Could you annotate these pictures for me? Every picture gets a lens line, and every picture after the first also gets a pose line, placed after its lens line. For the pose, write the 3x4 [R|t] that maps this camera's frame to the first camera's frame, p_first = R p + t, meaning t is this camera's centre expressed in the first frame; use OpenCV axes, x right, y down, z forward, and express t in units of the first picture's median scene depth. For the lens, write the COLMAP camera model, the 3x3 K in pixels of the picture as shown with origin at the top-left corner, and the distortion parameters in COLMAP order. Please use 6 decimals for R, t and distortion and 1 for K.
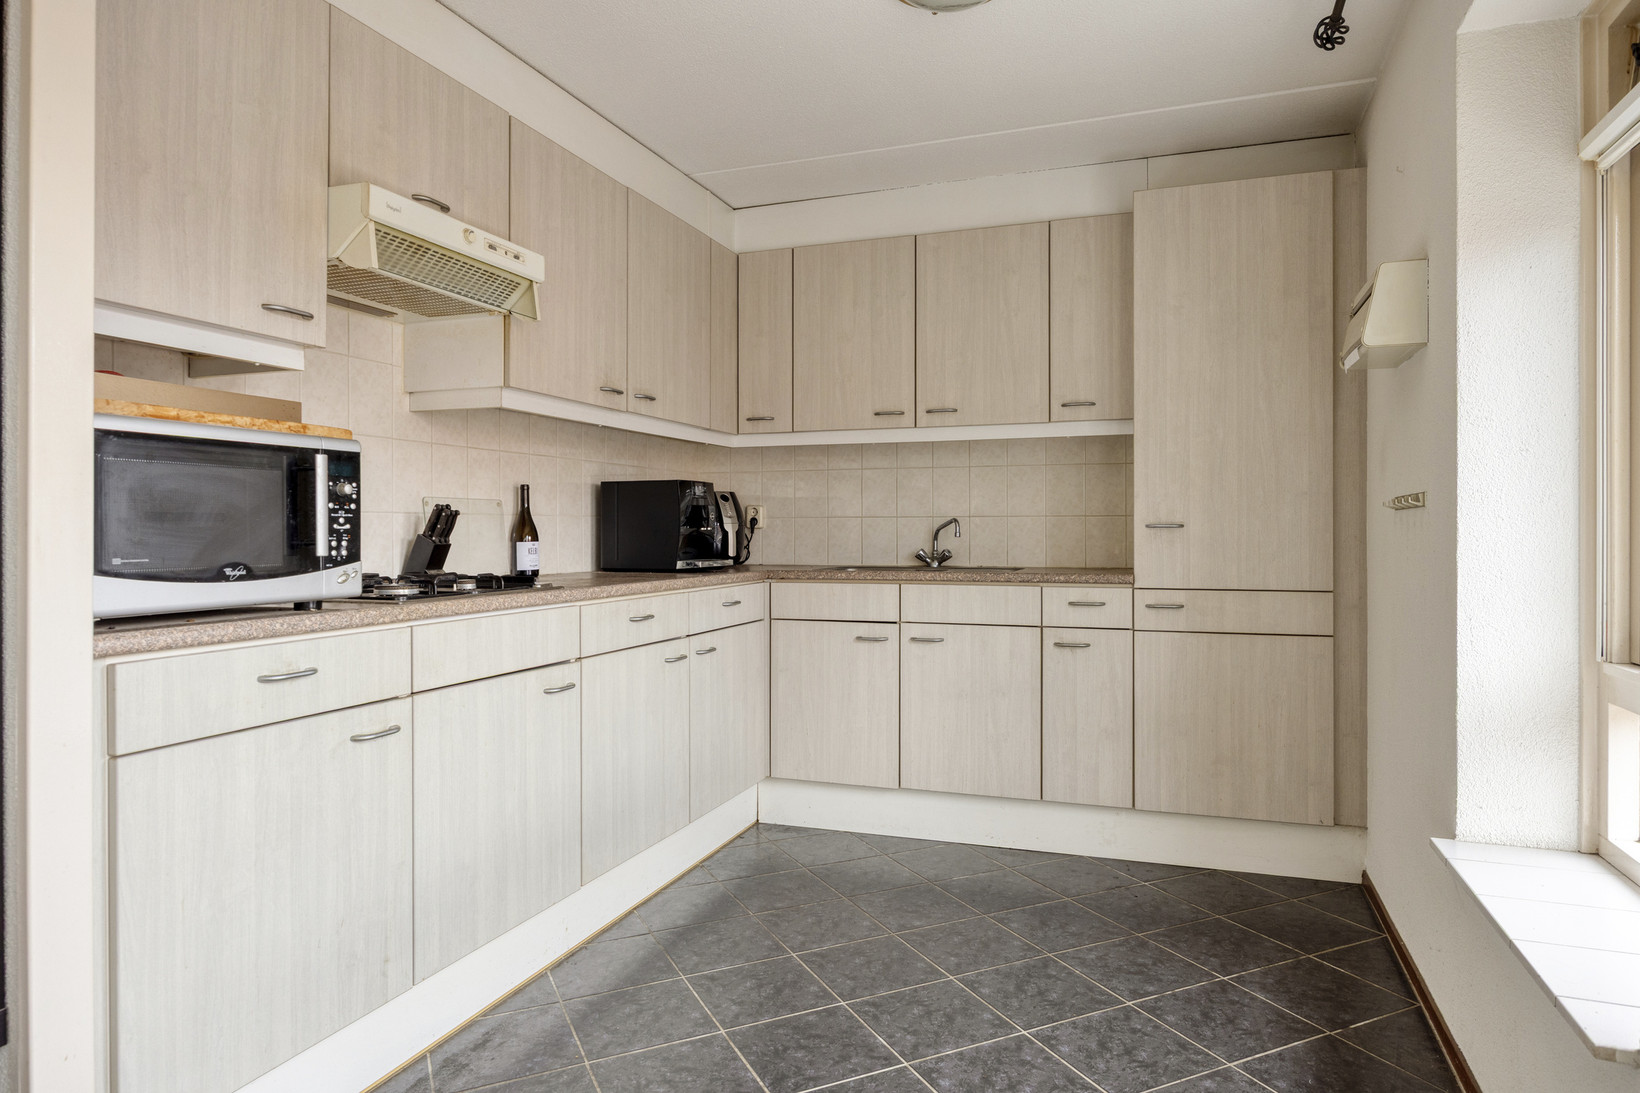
lens RADIAL K [[1034.0, 0, 820.0], [0, 1034.0, 546.5], [0, 0, 1]] dist [0.001300, 0.000056]
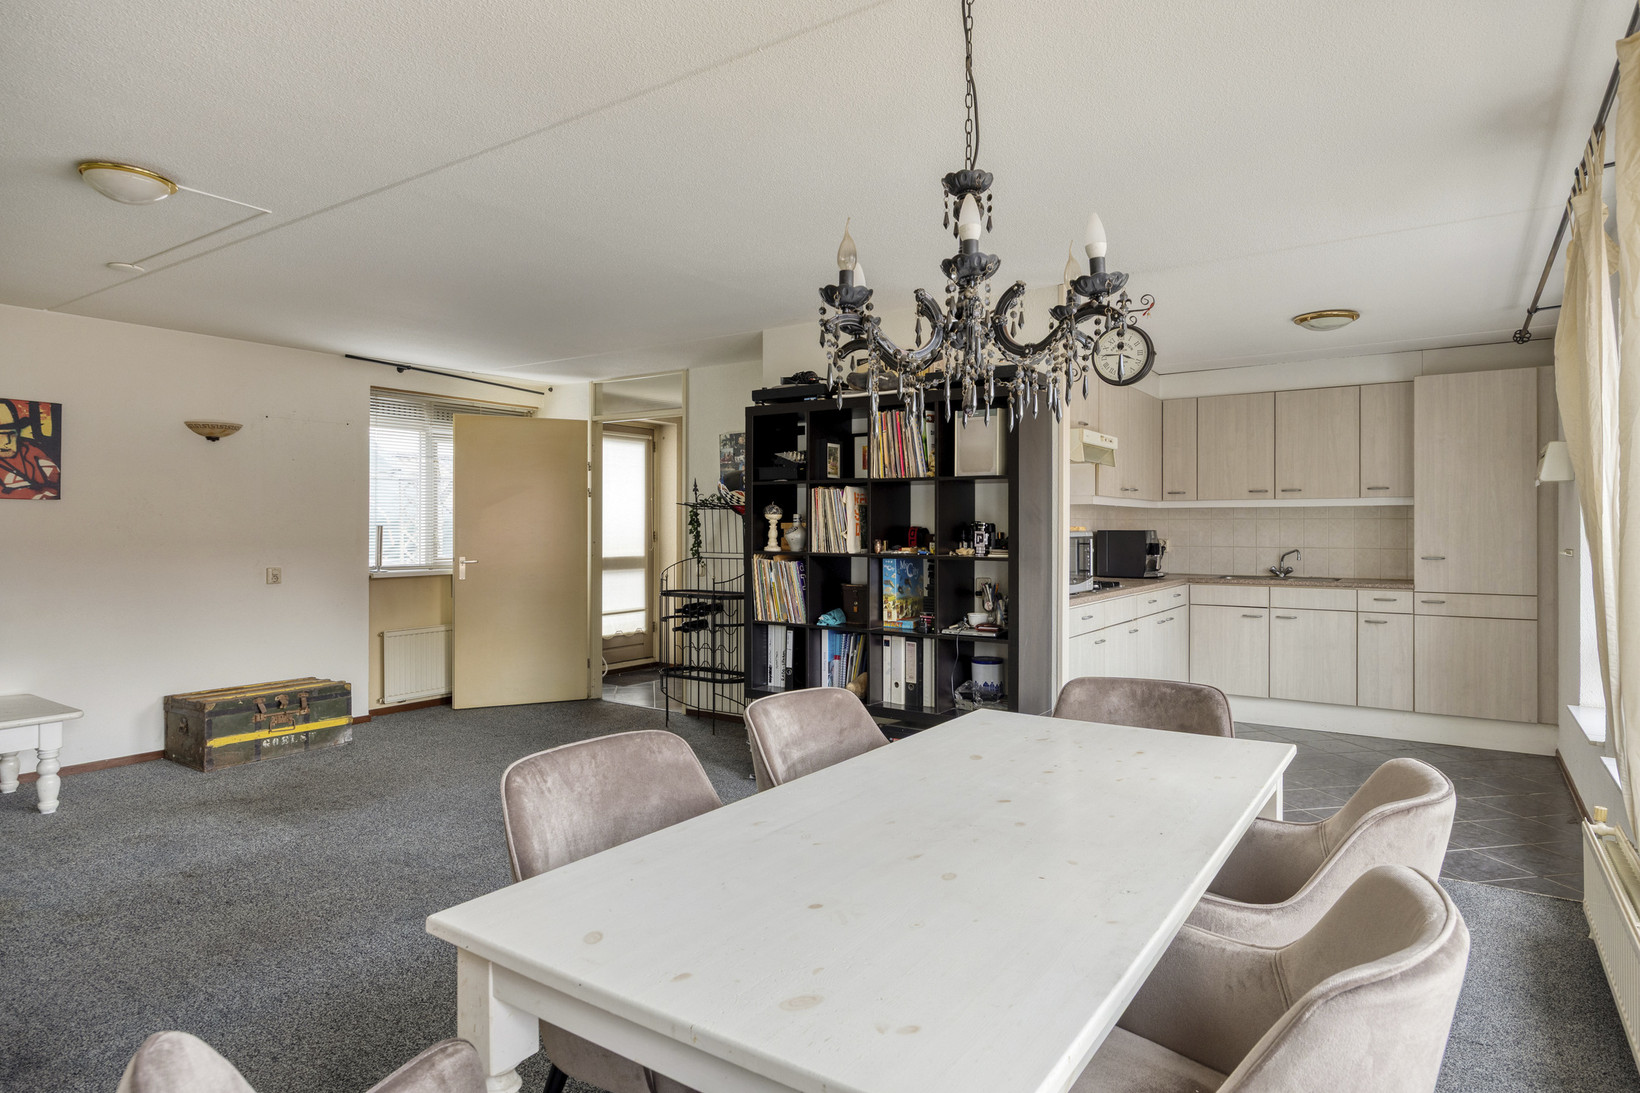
lens RADIAL K [[933.4, 0, 819.4], [0, 933.4, 537.5], [0, 0, 1]] dist [0.001693, 0.000426]
pose [[0.966806, 0.004580, -0.255469, -0.275385], [-0.006406, 0.999960, -0.006316, -0.036096], [0.255430, 0.007743, 0.966796, -0.818476]]
